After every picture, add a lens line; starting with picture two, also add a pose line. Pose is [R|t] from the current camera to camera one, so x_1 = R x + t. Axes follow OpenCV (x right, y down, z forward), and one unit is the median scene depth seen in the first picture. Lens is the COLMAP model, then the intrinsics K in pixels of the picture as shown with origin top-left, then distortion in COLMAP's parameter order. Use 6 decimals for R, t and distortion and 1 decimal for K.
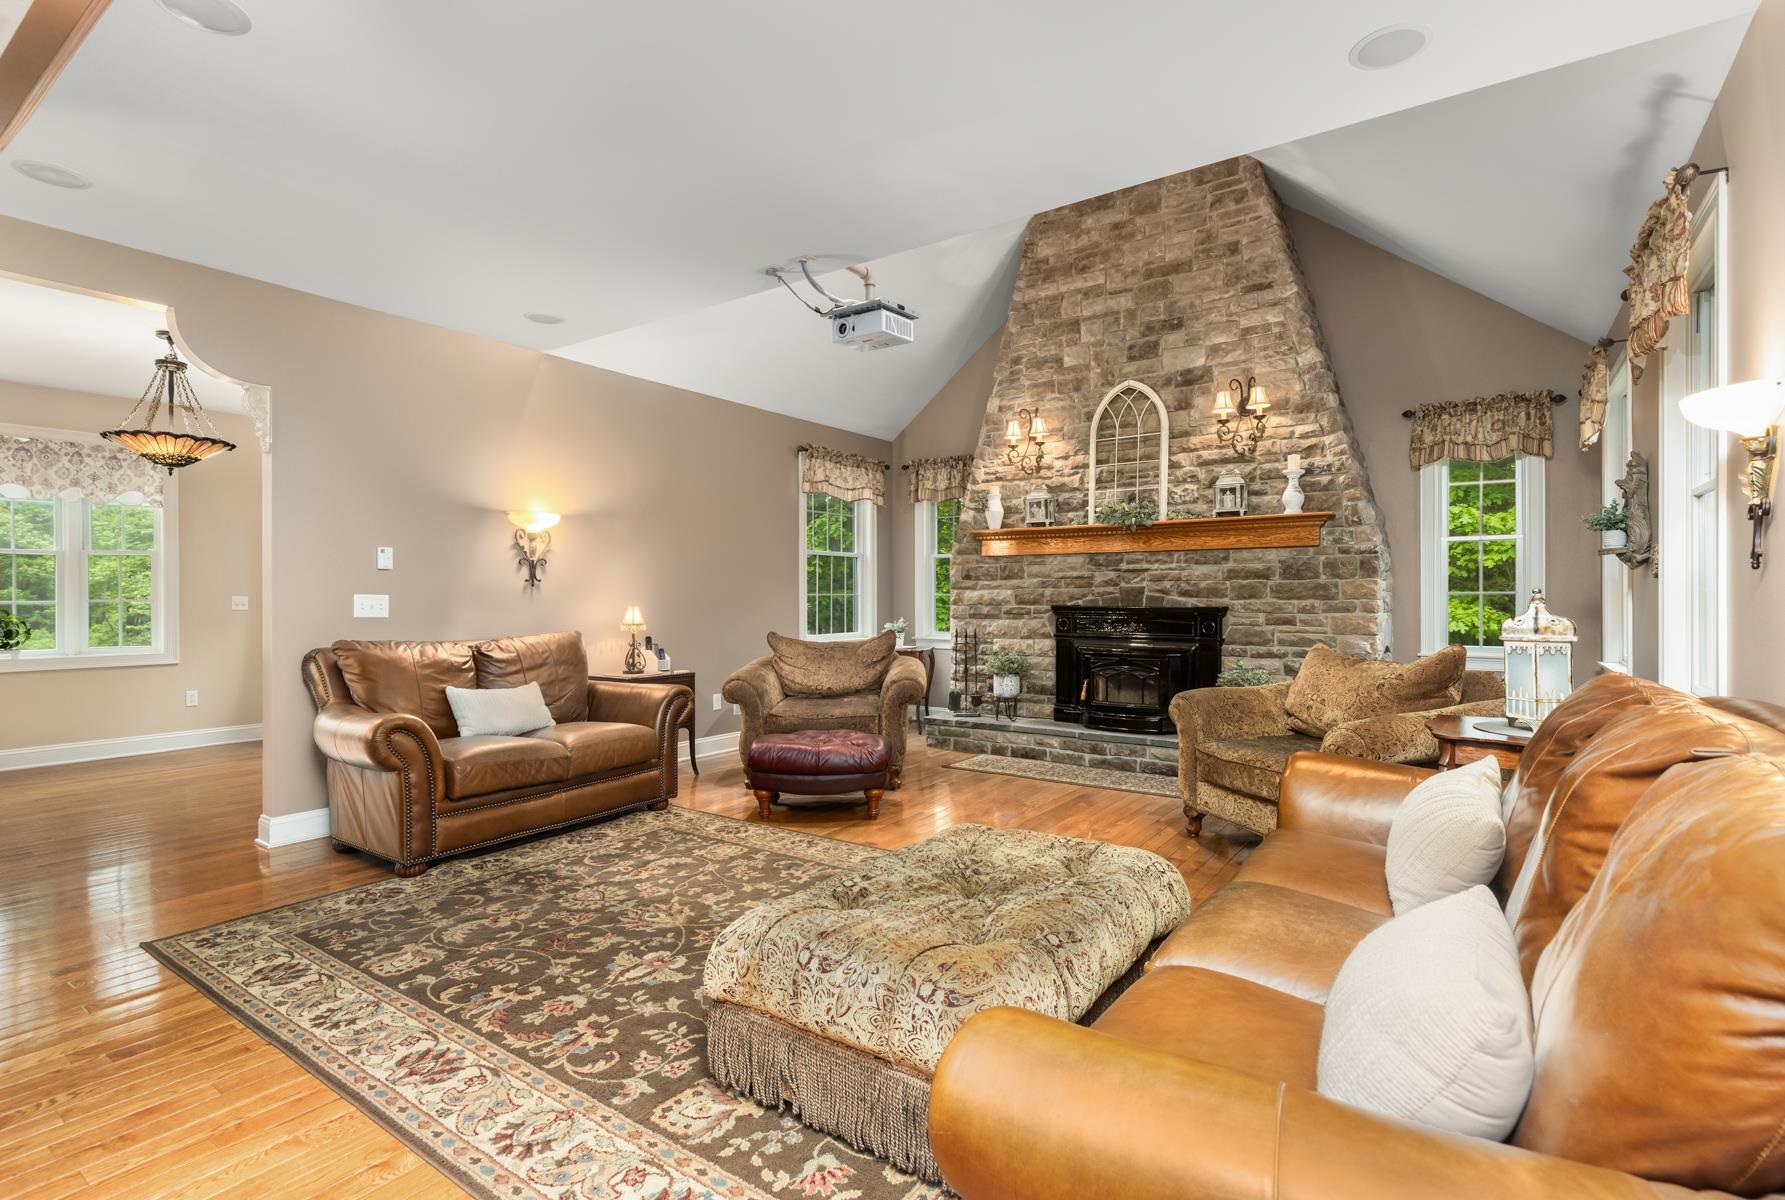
lens RADIAL K [[864.4, 0, 927.9], [0, 864.4, 599.7], [0, 0, 1]] dist [0.000765, 0.000298]
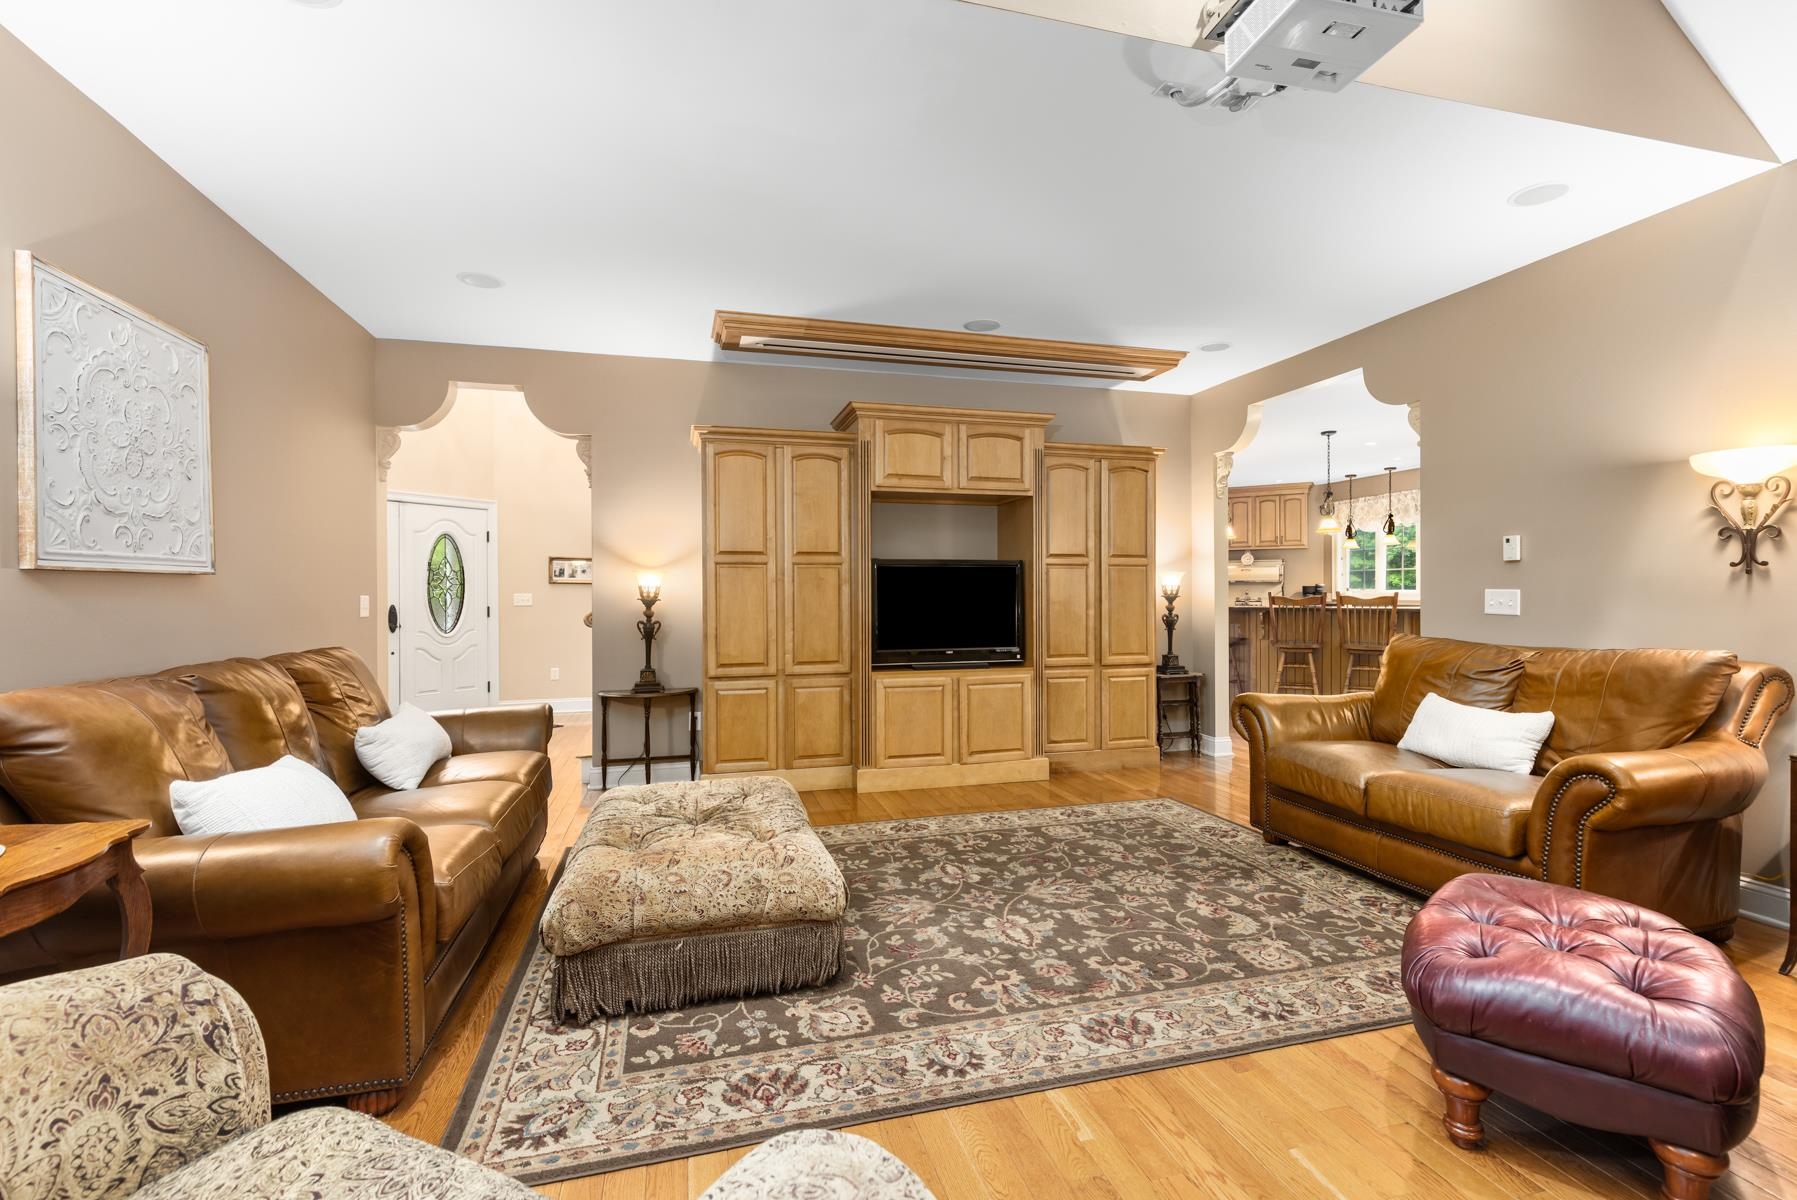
lens RADIAL K [[788.3, 0, 910.2], [0, 788.3, 603.7], [0, 0, 1]] dist [0.005912, -0.000285]
pose [[-0.653480, 0.014170, -0.756811, 0.326439], [0.003135, 0.999867, 0.016014, -0.005028], [0.756937, 0.008093, -0.653437, 0.890896]]
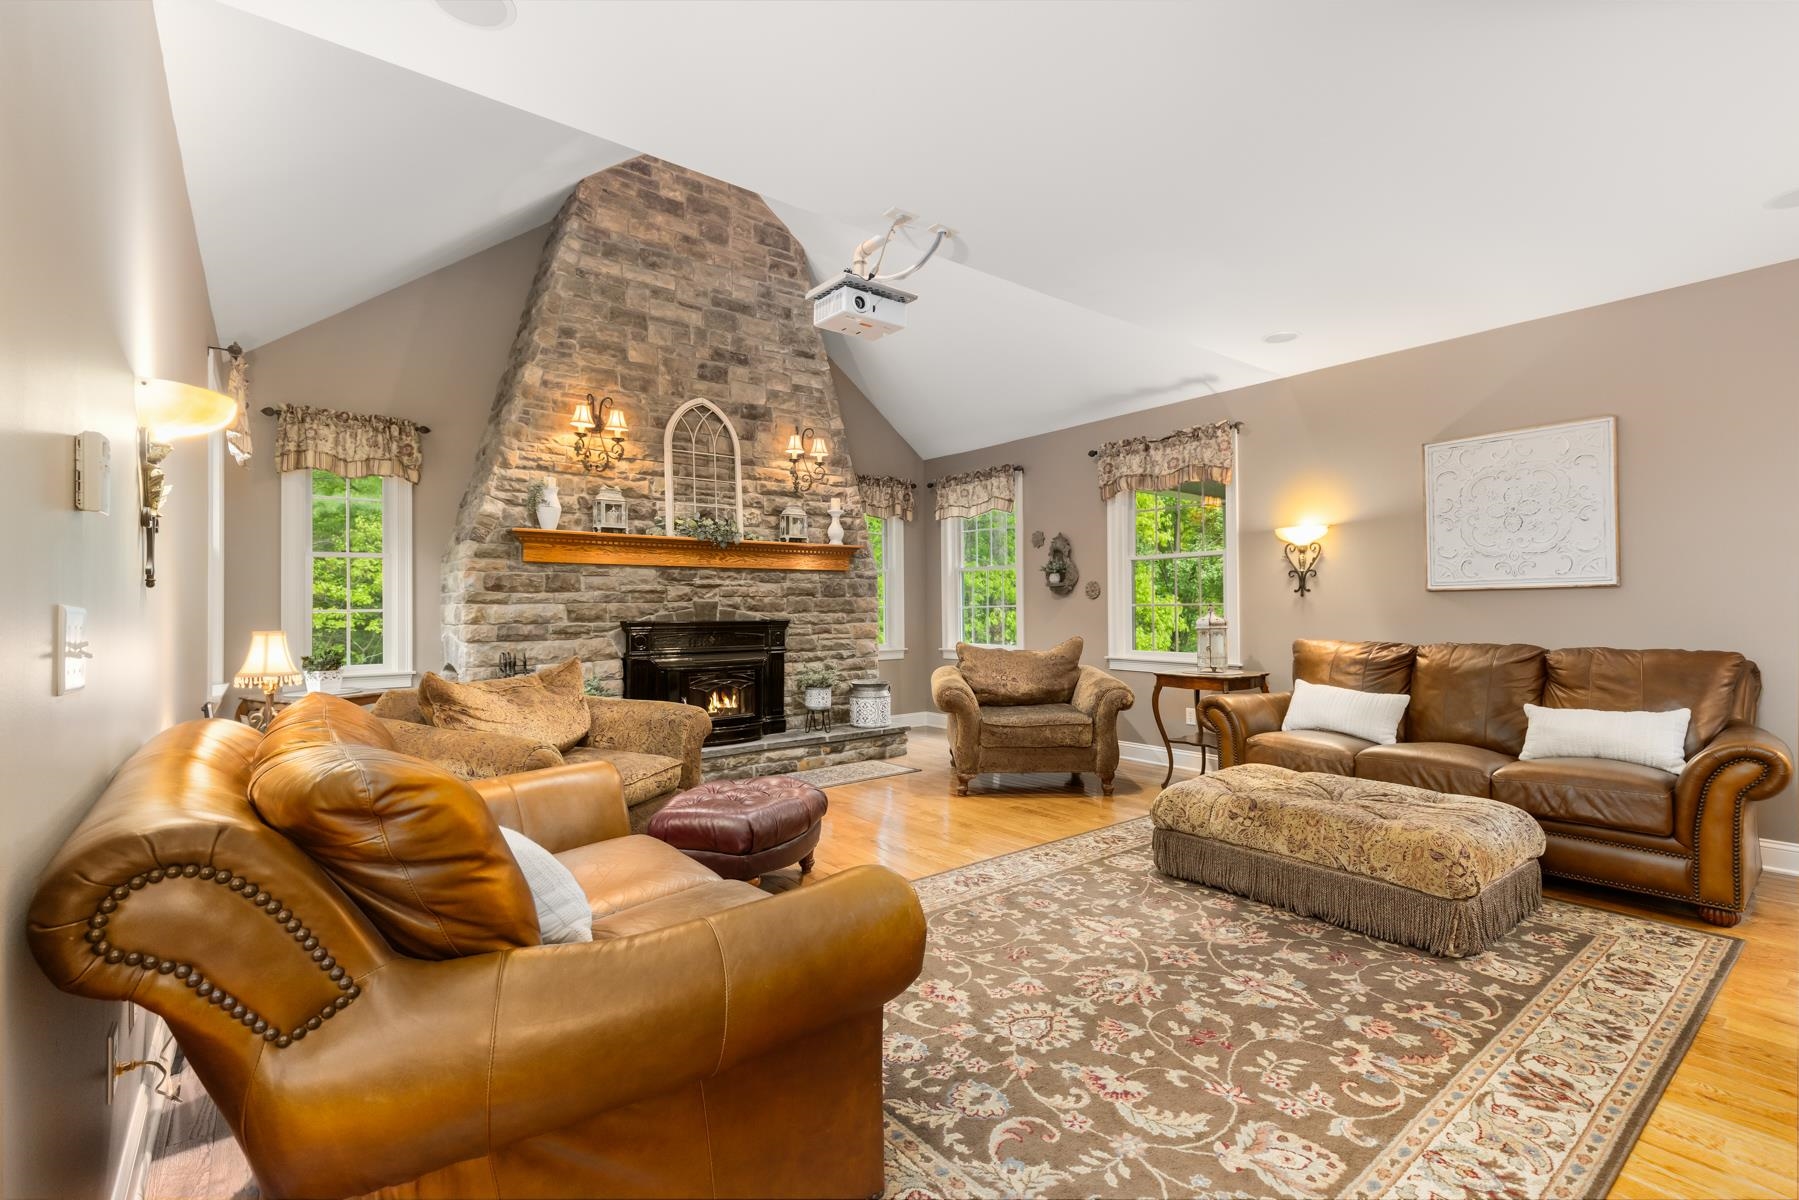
lens RADIAL K [[789.2, 0, 911.2], [0, 789.2, 603.8], [0, 0, 1]] dist [0.005912, -0.000285]
pose [[0.299317, 0.006790, 0.954129, -0.662588], [0.011234, 0.999880, -0.010639, -0.000204], [-0.954088, 0.013903, 0.299205, 0.567280]]
